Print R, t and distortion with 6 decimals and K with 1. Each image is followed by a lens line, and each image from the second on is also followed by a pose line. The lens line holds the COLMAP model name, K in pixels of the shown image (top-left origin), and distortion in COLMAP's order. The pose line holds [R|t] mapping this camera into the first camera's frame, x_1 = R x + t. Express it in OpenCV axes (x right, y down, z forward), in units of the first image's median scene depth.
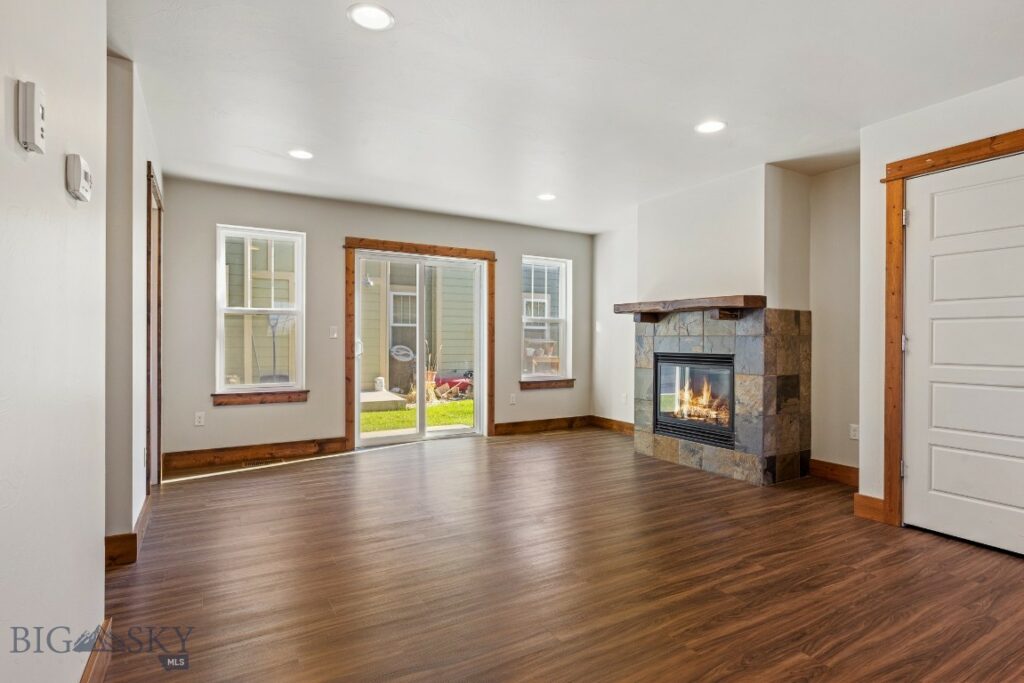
lens RADIAL K [[521.1, 0, 514.0], [0, 521.1, 341.2], [0, 0, 1]] dist [-0.001135, 0.000513]
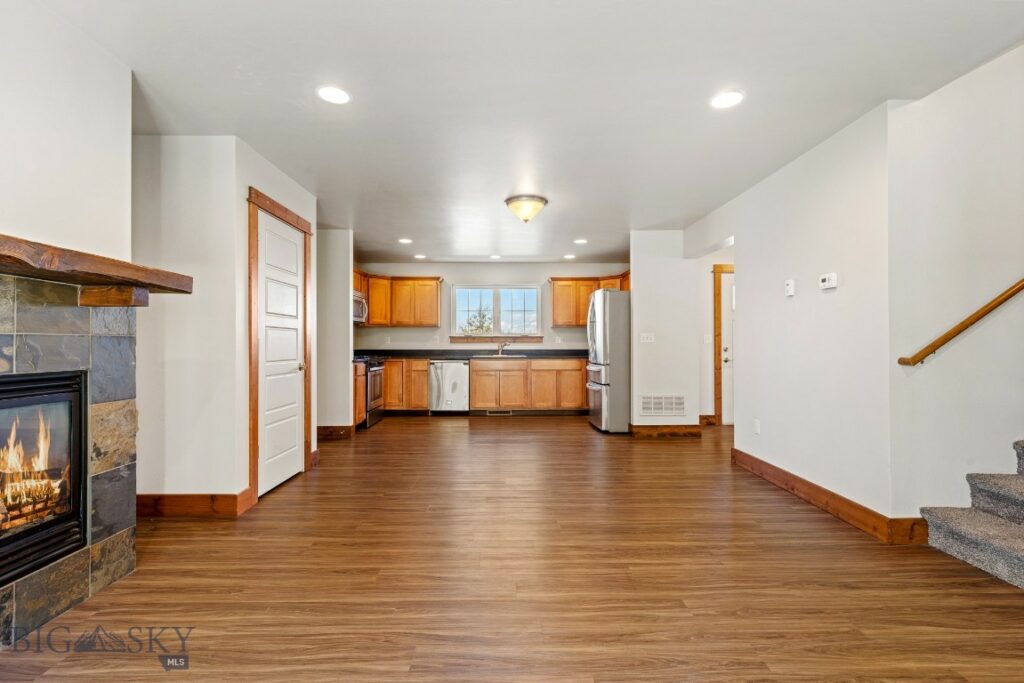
lens RADIAL K [[460.2, 0, 511.0], [0, 460.2, 341.6], [0, 0, 1]] dist [0.006195, -0.000449]
pose [[-0.866684, -0.001496, 0.498855, -0.195799], [-0.002490, 0.999996, -0.001327, -0.004165], [-0.498851, -0.002393, -0.866684, 1.167453]]
